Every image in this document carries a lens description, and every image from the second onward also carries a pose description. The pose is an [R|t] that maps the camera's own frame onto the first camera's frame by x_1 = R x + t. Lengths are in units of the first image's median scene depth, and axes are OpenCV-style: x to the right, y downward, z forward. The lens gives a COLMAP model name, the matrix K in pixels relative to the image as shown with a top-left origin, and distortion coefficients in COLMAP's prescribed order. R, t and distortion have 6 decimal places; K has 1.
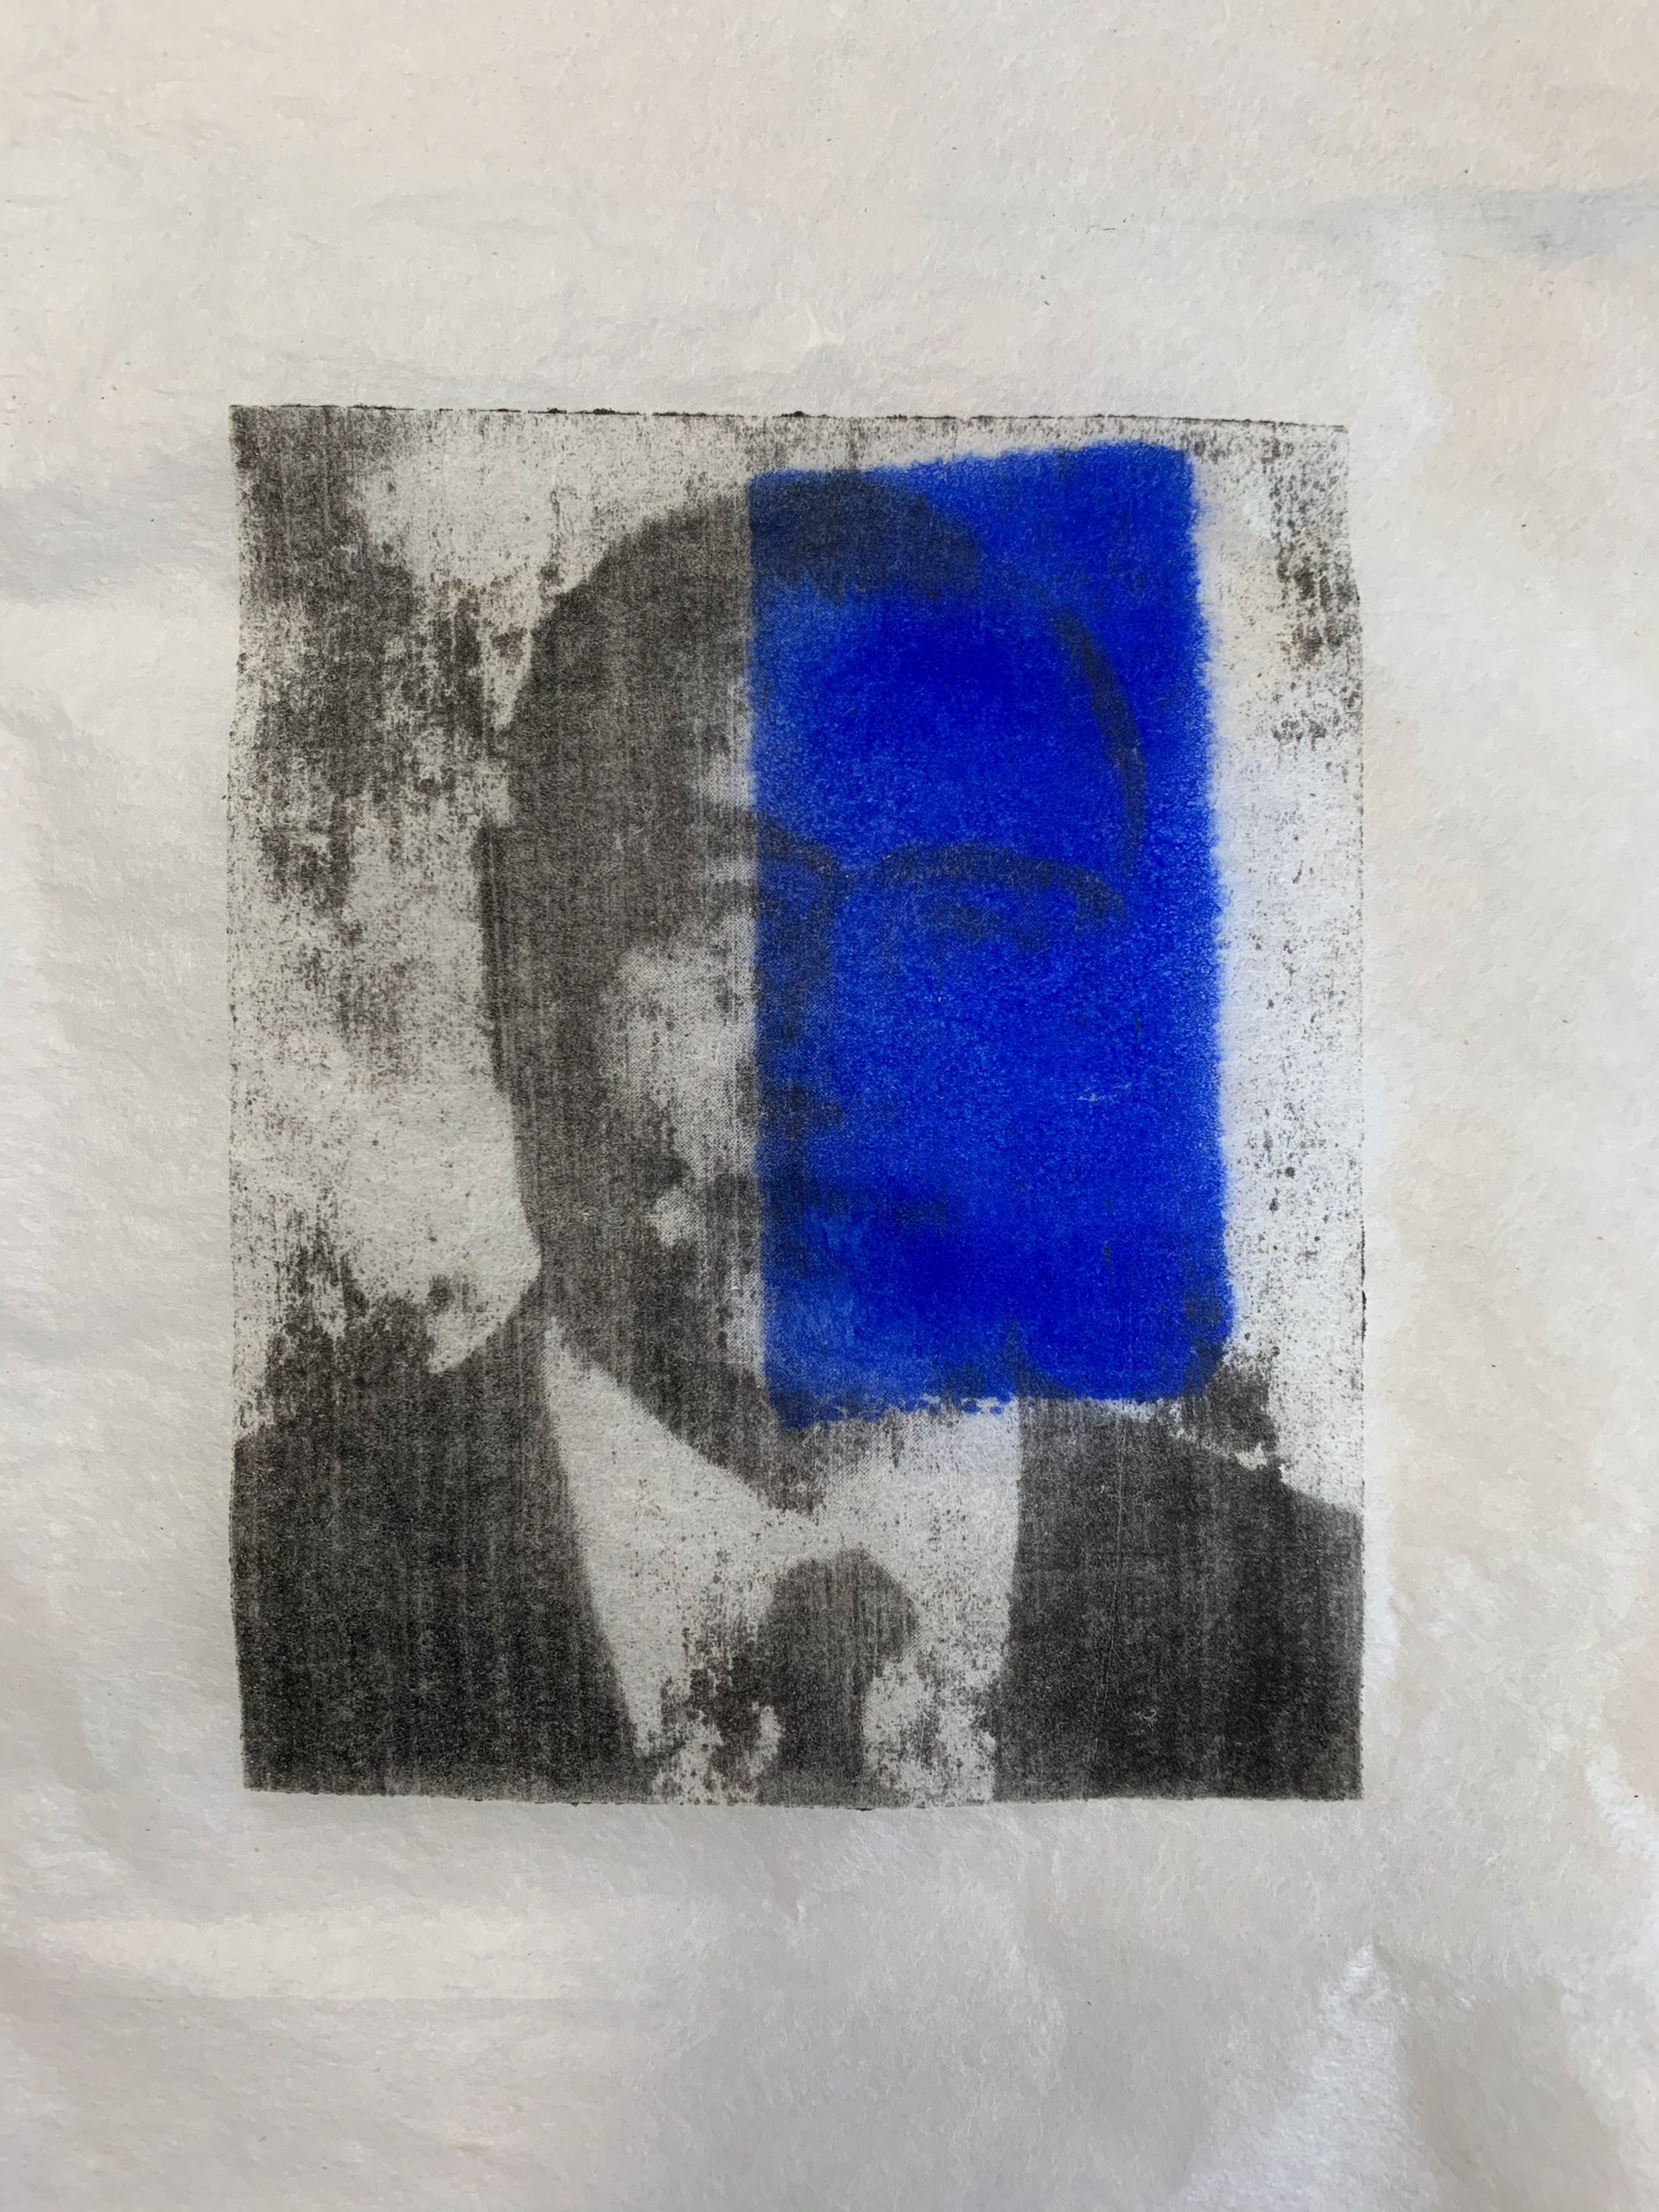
lens RADIAL K [[1660.7, 0, 817.4], [0, 1660.7, 1090.7], [0, 0, 1]] dist [0.038977, -0.013396]
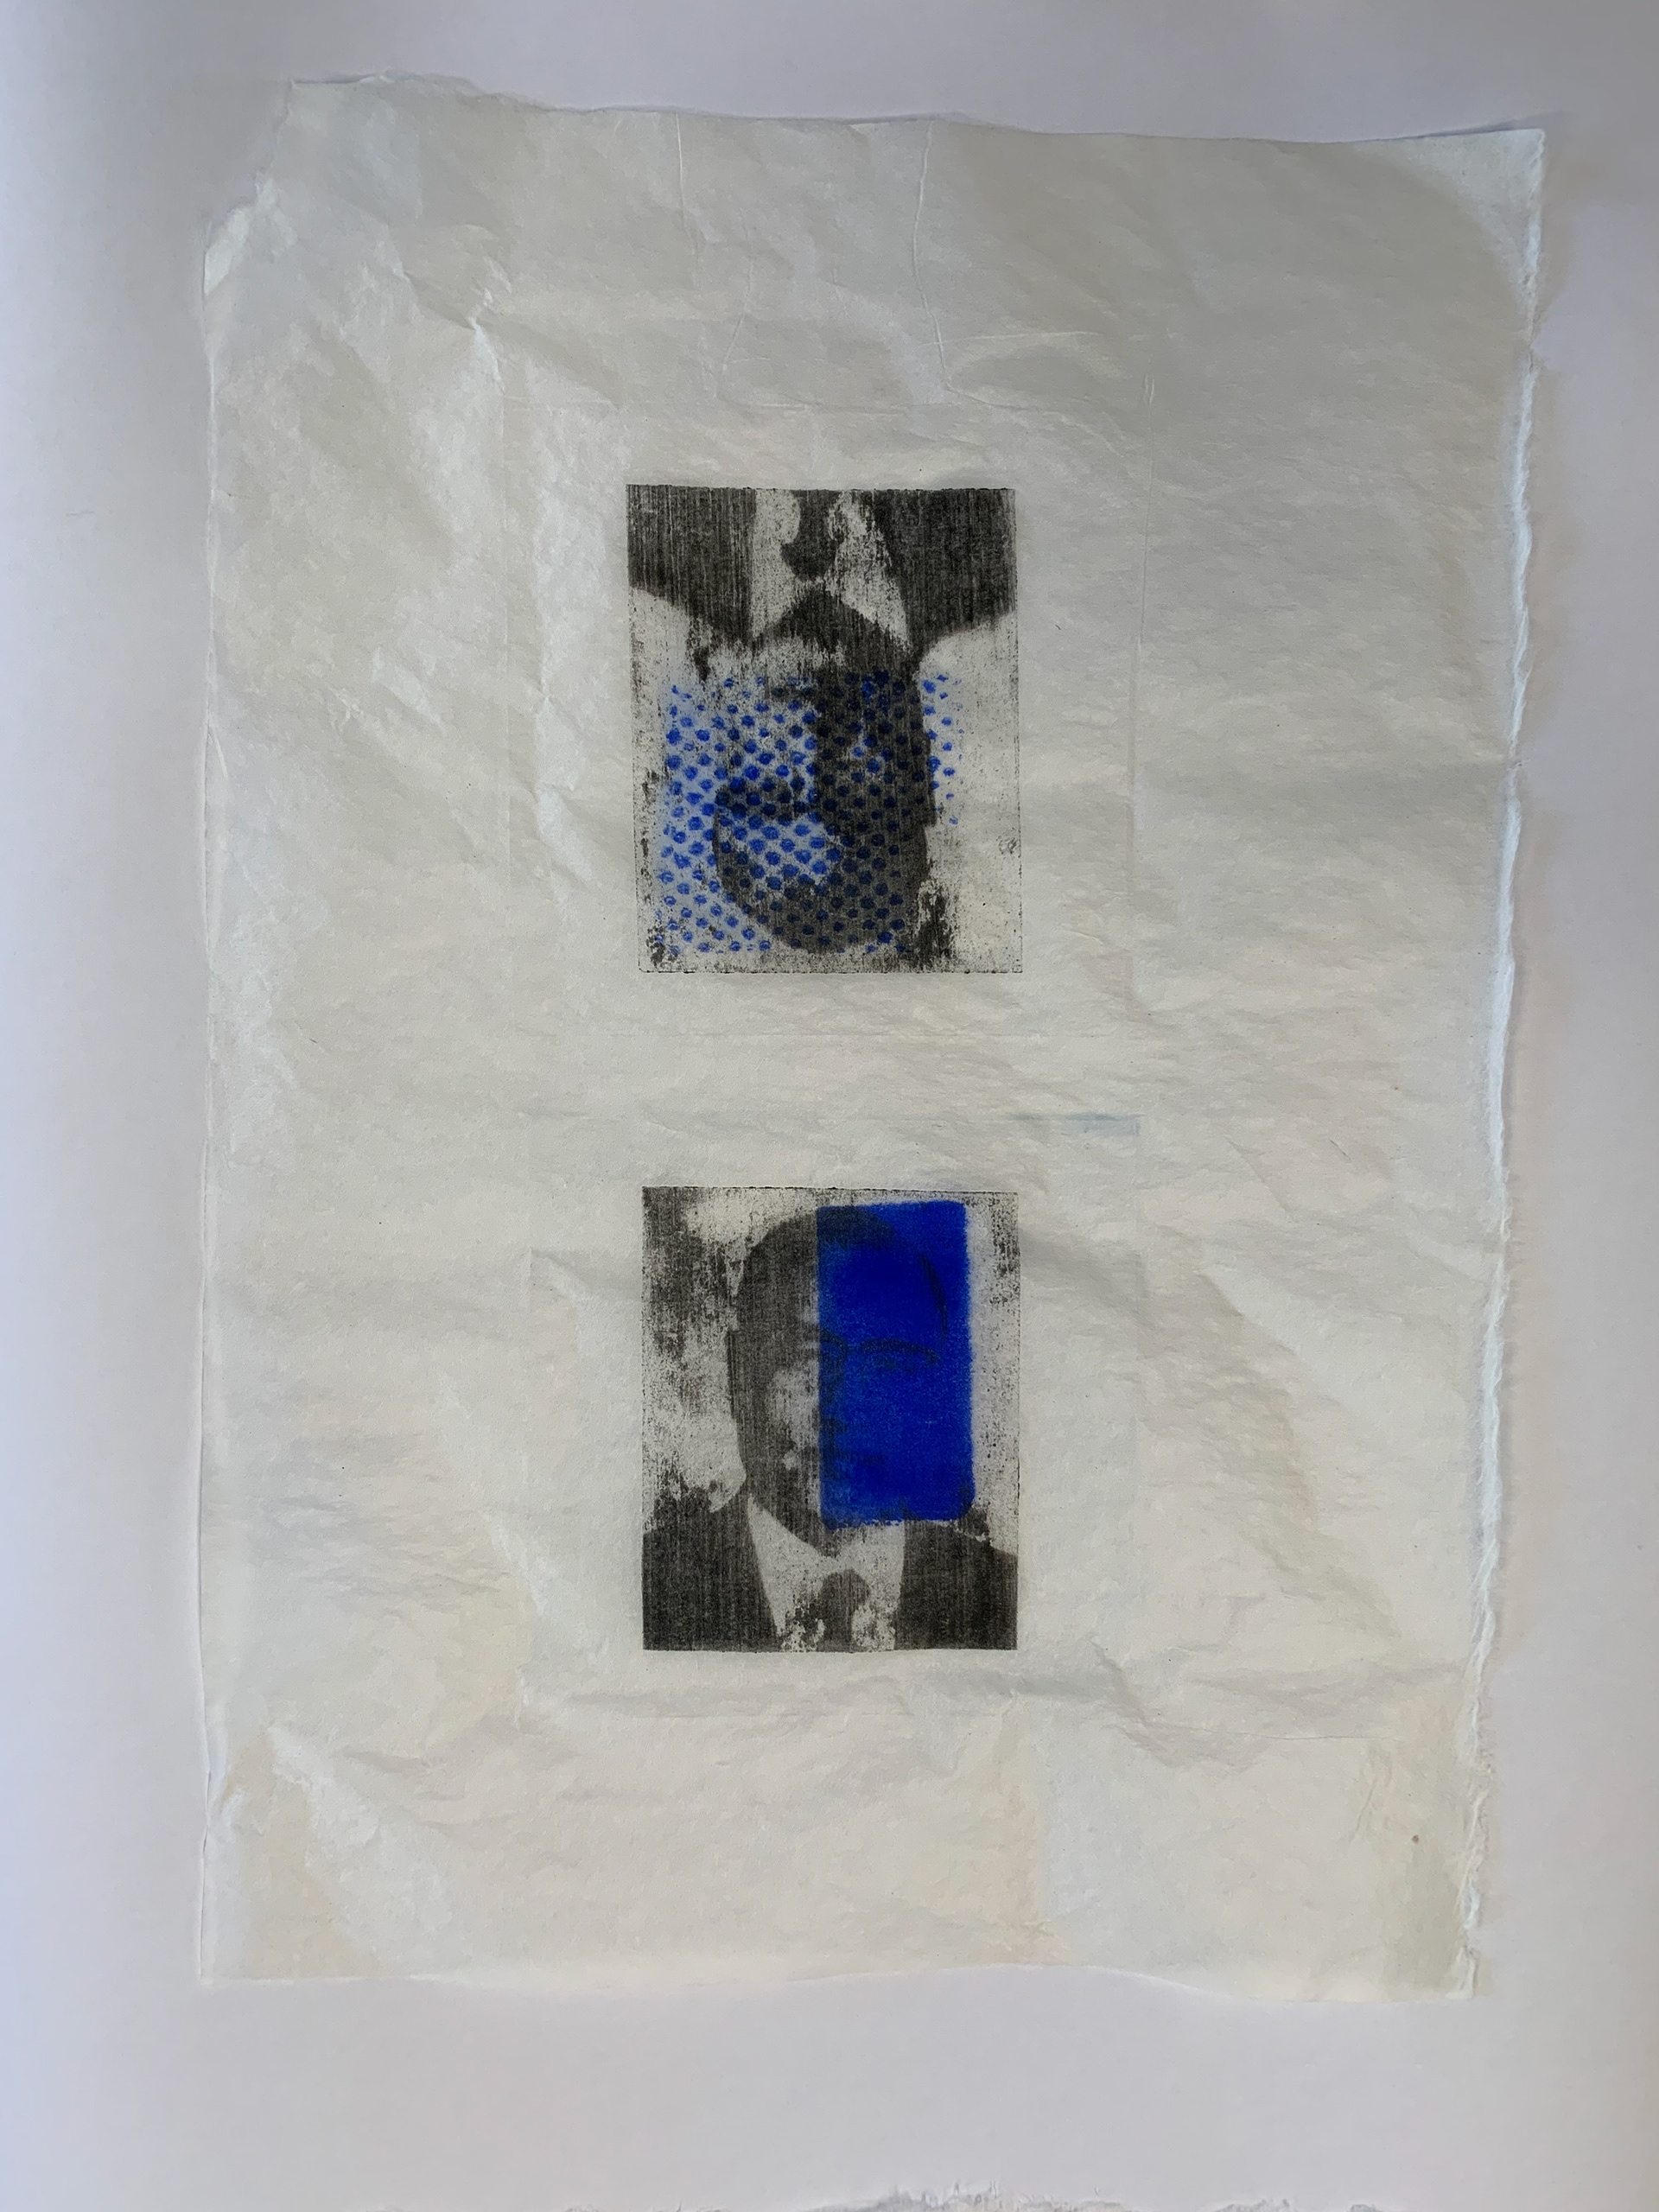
lens RADIAL K [[1660.7, 0, 839.9], [0, 1660.7, 1118.3], [0, 0, 1]] dist [0.038977, -0.013396]
pose [[0.998534, 0.007993, 0.053536, -0.163381], [-0.010327, 0.999002, 0.043465, -0.672351], [-0.053135, -0.043954, 0.997620, -1.976442]]
